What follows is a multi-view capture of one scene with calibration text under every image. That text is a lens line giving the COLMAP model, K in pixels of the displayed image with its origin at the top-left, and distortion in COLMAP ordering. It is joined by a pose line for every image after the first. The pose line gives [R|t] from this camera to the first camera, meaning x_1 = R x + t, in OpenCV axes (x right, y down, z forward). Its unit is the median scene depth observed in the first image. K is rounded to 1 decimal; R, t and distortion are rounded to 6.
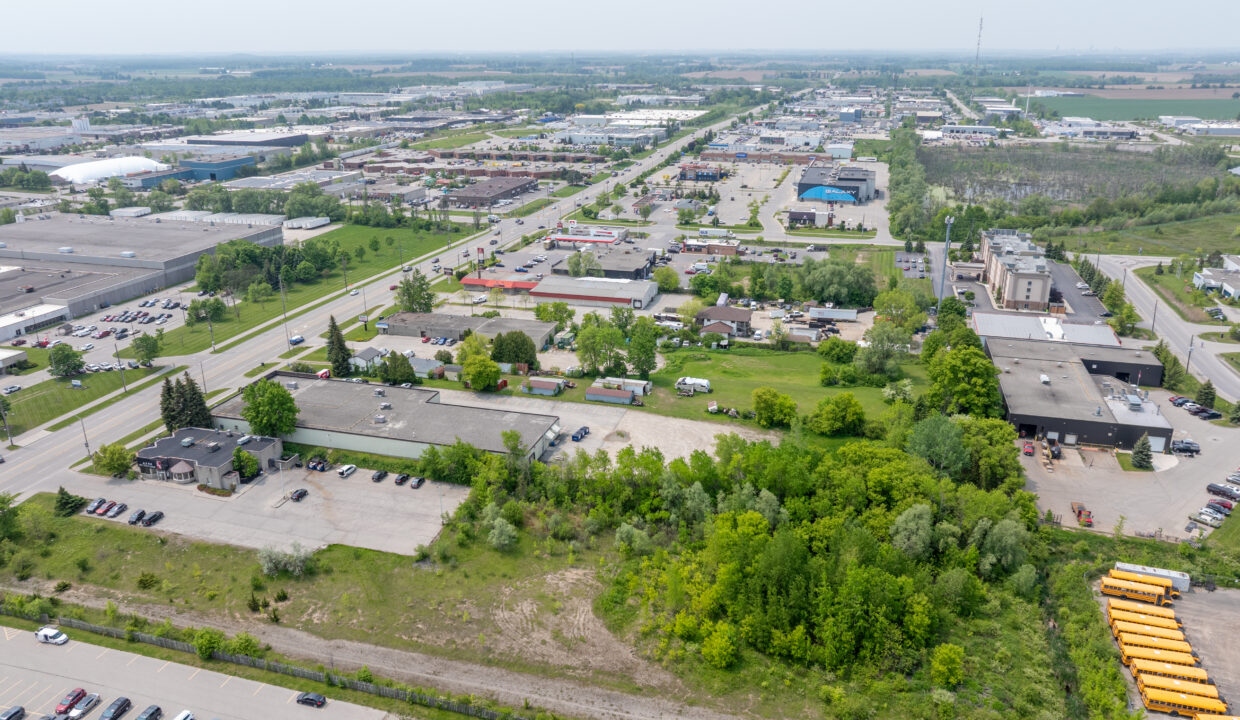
lens RADIAL K [[902.3, 0, 620.0], [0, 902.3, 360.0], [0, 0, 1]] dist [-0.014698, -0.001748]
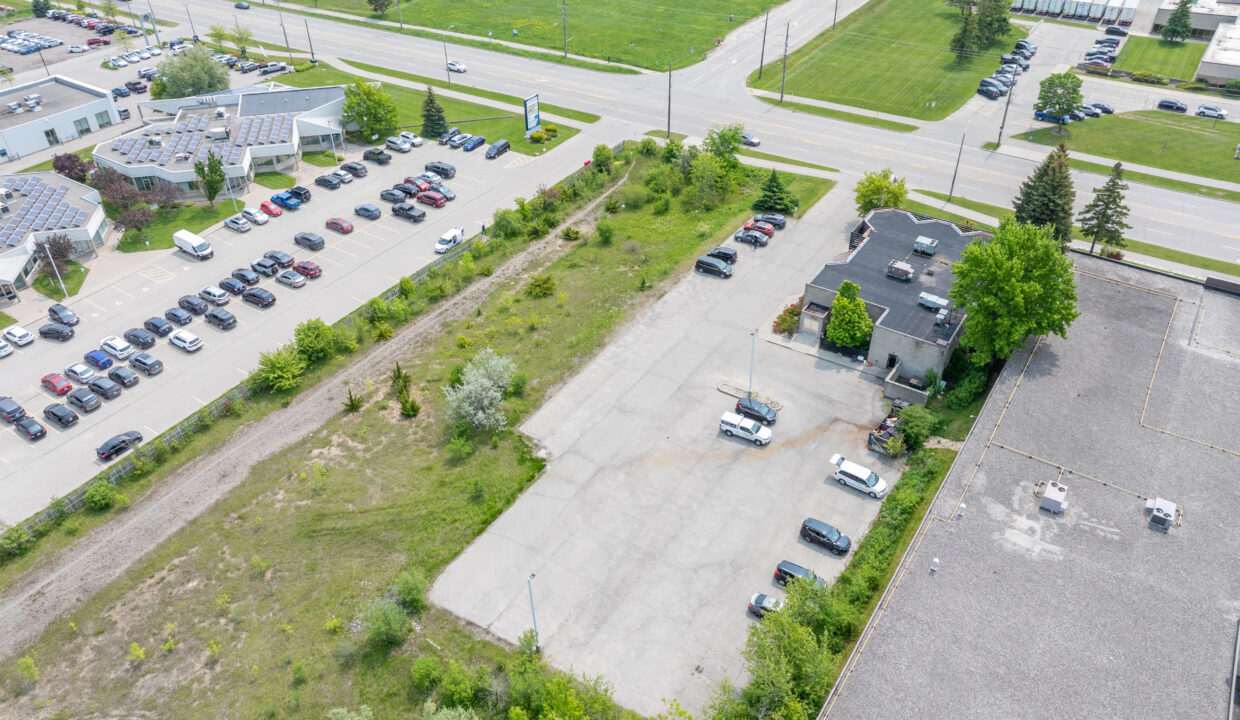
lens RADIAL K [[902.3, 0, 620.0], [0, 902.3, 360.0], [0, 0, 1]] dist [-0.014698, -0.001748]
pose [[-0.304371, 0.571784, -0.761854, 0.010766], [-0.309328, 0.697126, 0.646786, -0.146566], [0.900930, 0.432526, -0.035316, 0.891271]]
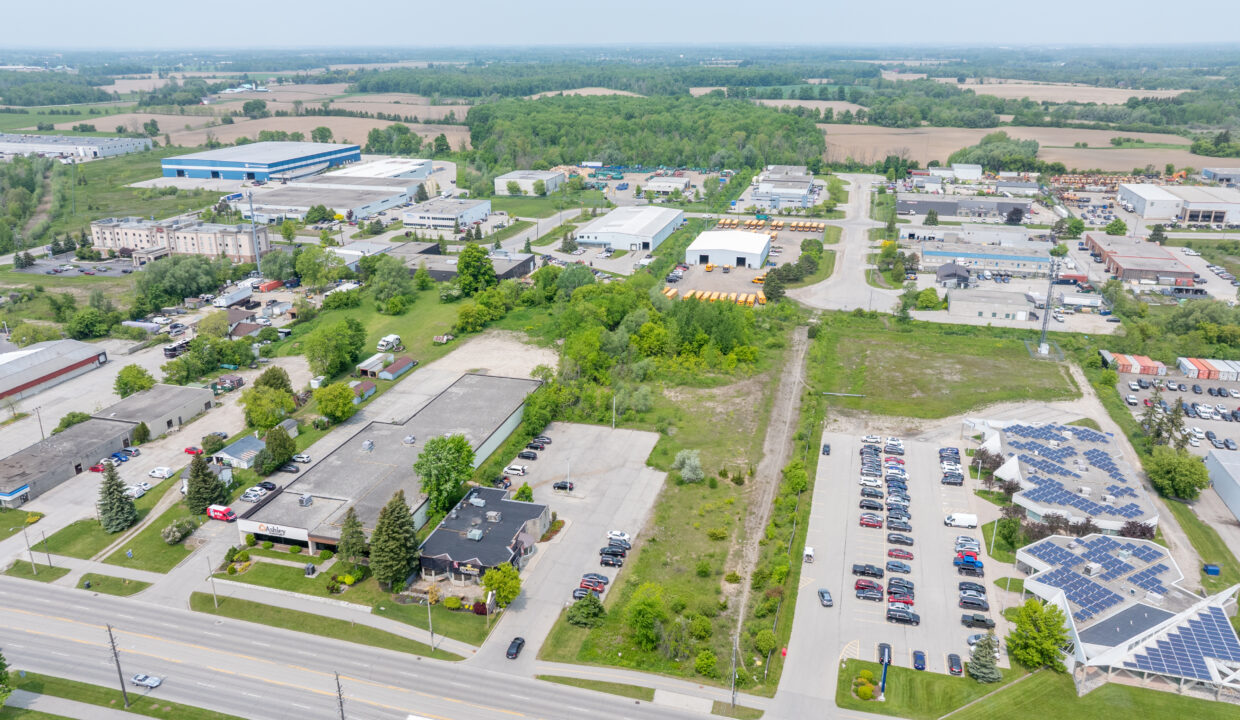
lens RADIAL K [[902.3, 0, 620.0], [0, 902.3, 360.0], [0, 0, 1]] dist [-0.014698, -0.001748]
pose [[-0.012490, -0.331917, 0.943226, -1.182768], [0.334566, 0.887543, 0.316753, -0.253981], [-0.942290, 0.319528, 0.099963, 0.755896]]
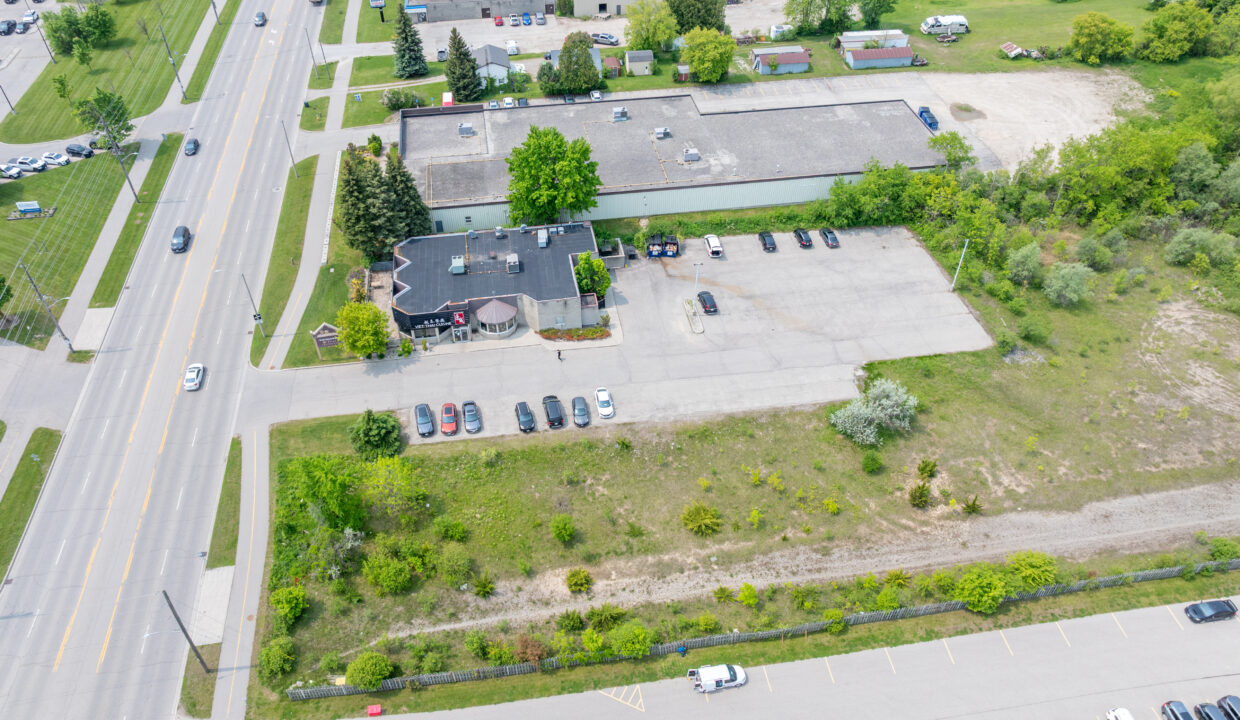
lens RADIAL K [[902.3, 0, 620.0], [0, 902.3, 360.0], [0, 0, 1]] dist [-0.014698, -0.001748]
pose [[0.904608, -0.279439, 0.321866, -0.591215], [0.138528, 0.906869, 0.397993, -0.067568], [-0.403106, -0.315441, 0.859071, 0.450665]]
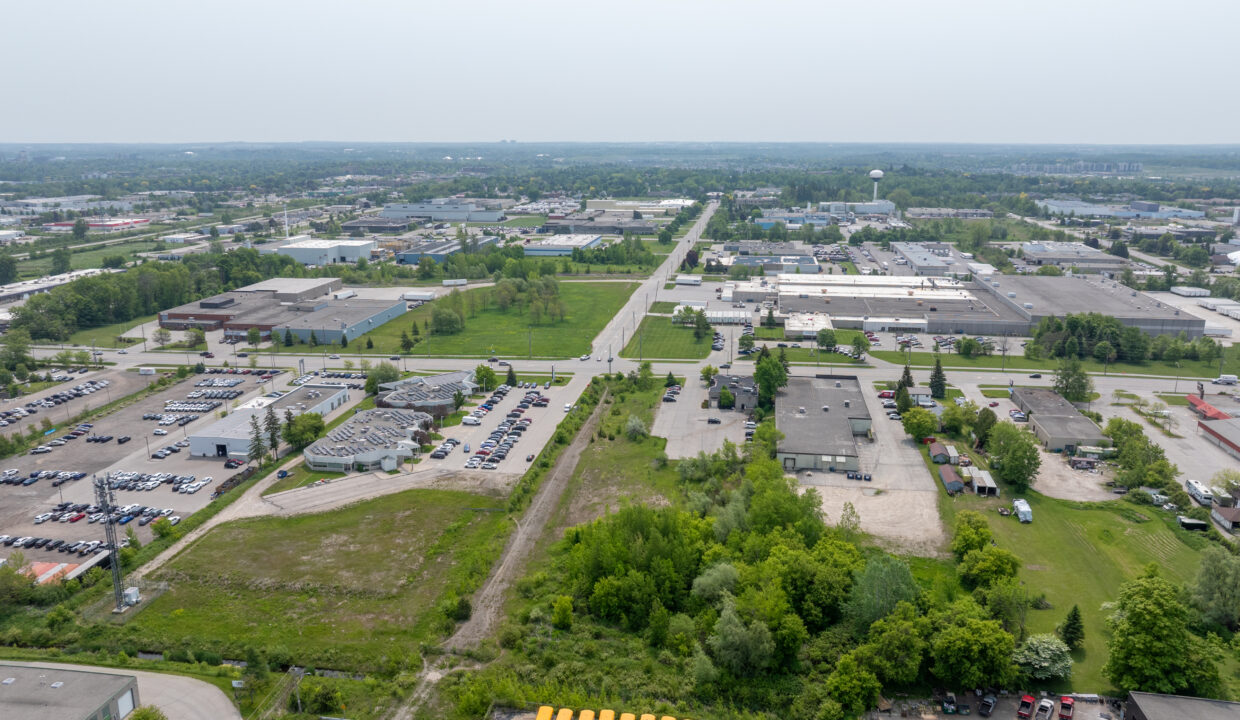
lens RADIAL K [[917.5, 0, 620.0], [0, 917.5, 360.0], [0, 0, 1]] dist [0.004158, 0.000150]
pose [[0.119415, 0.239337, -0.963565, 1.061272], [-0.330293, 0.924808, 0.188777, -0.181797], [0.936294, 0.295716, 0.189487, 0.491390]]
